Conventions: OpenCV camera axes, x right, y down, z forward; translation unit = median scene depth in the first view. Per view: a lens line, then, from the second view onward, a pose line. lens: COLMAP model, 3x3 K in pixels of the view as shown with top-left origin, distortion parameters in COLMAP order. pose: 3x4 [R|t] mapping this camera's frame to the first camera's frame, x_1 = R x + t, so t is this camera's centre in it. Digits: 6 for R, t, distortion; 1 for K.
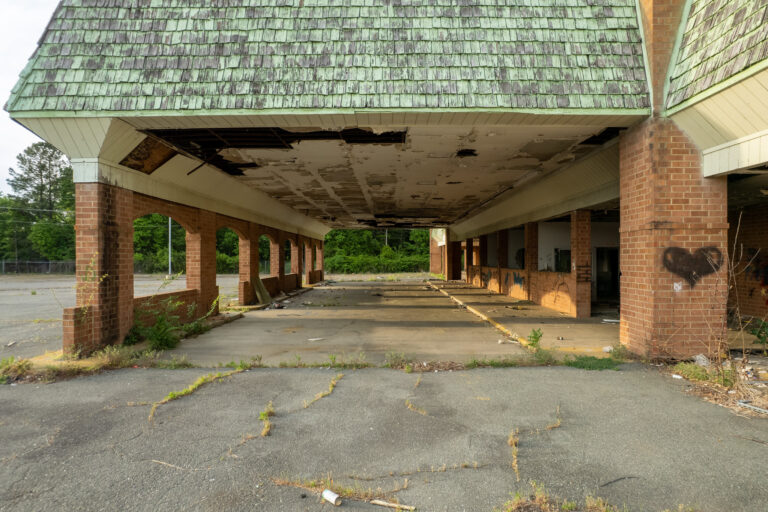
lens RADIAL K [[484.1, 0, 383.8], [0, 484.1, 257.8], [0, 0, 1]] dist [-0.048280, 0.024798]
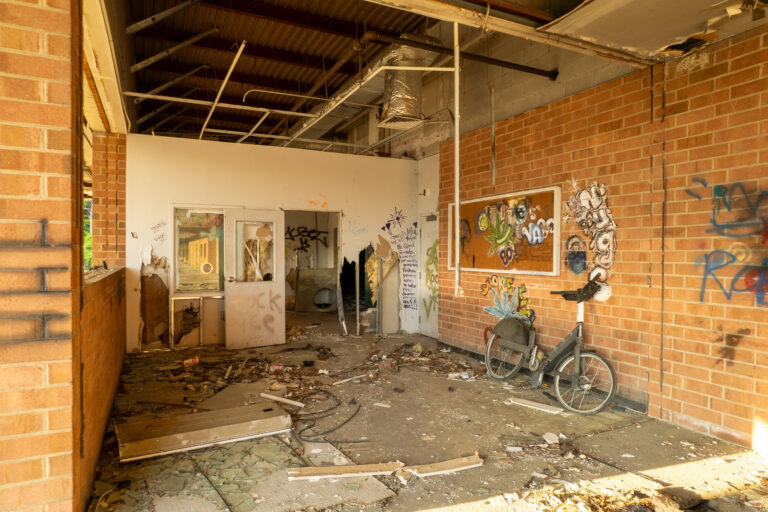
lens RADIAL K [[484.1, 0, 379.7], [0, 484.1, 256.7], [0, 0, 1]] dist [-0.048280, 0.024798]
pose [[0.898856, 0.001071, 0.438243, 0.454398], [-0.004648, 0.999964, 0.007091, 0.020063], [-0.438220, -0.008411, 0.898828, 0.811898]]
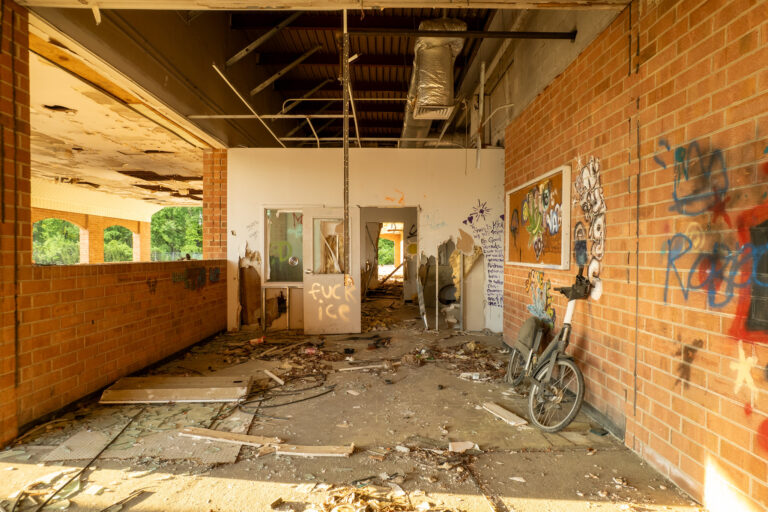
lens RADIAL K [[484.1, 0, 387.1], [0, 484.1, 256.6], [0, 0, 1]] dist [-0.048280, 0.024798]
pose [[0.999799, 0.002771, 0.019849, 0.618565], [-0.002959, 0.999951, 0.009429, 0.025621], [-0.019822, -0.009486, 0.999759, 0.769529]]
